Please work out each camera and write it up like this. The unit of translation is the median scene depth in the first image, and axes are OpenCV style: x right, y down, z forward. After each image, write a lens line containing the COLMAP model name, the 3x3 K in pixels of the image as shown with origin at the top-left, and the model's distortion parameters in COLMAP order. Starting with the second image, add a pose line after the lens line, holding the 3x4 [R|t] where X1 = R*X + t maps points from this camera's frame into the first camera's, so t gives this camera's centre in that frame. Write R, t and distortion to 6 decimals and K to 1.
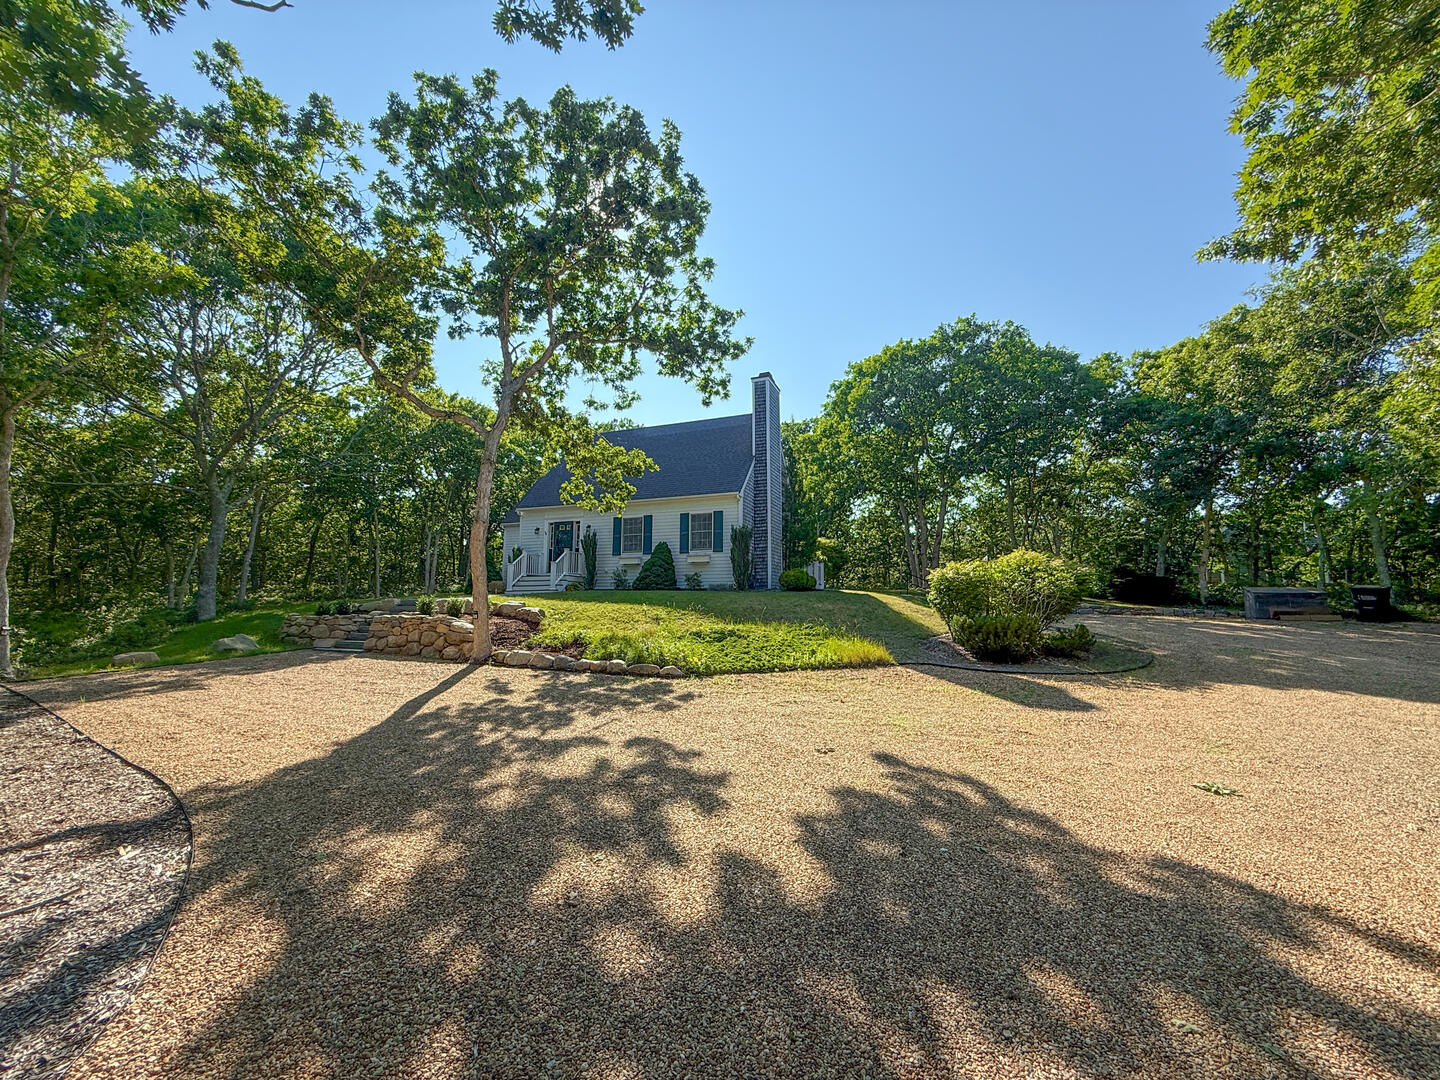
lens RADIAL K [[583.5, 0, 720.0], [0, 583.5, 540.0], [0, 0, 1]] dist [0.000113, 0.000018]
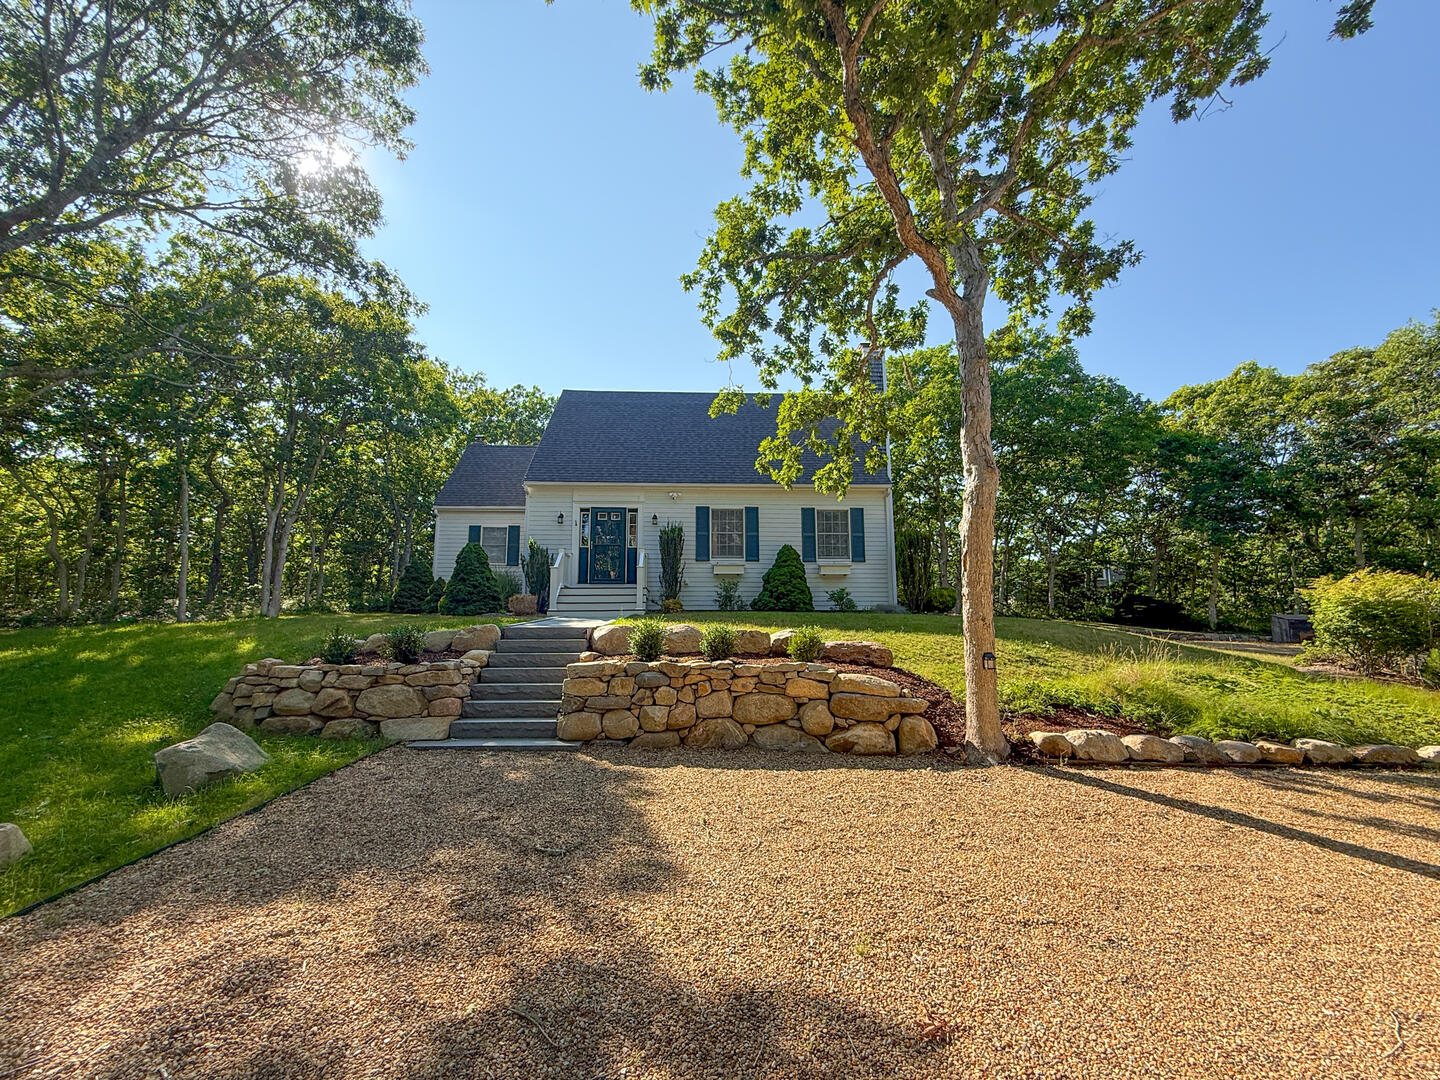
lens RADIAL K [[583.5, 0, 720.0], [0, 583.5, 540.0], [0, 0, 1]] dist [0.000113, 0.000018]
pose [[0.914692, 0.058926, 0.399833, -0.461084], [-0.041549, 0.997782, -0.051998, 0.038774], [-0.402010, 0.030950, 0.915112, 0.374214]]
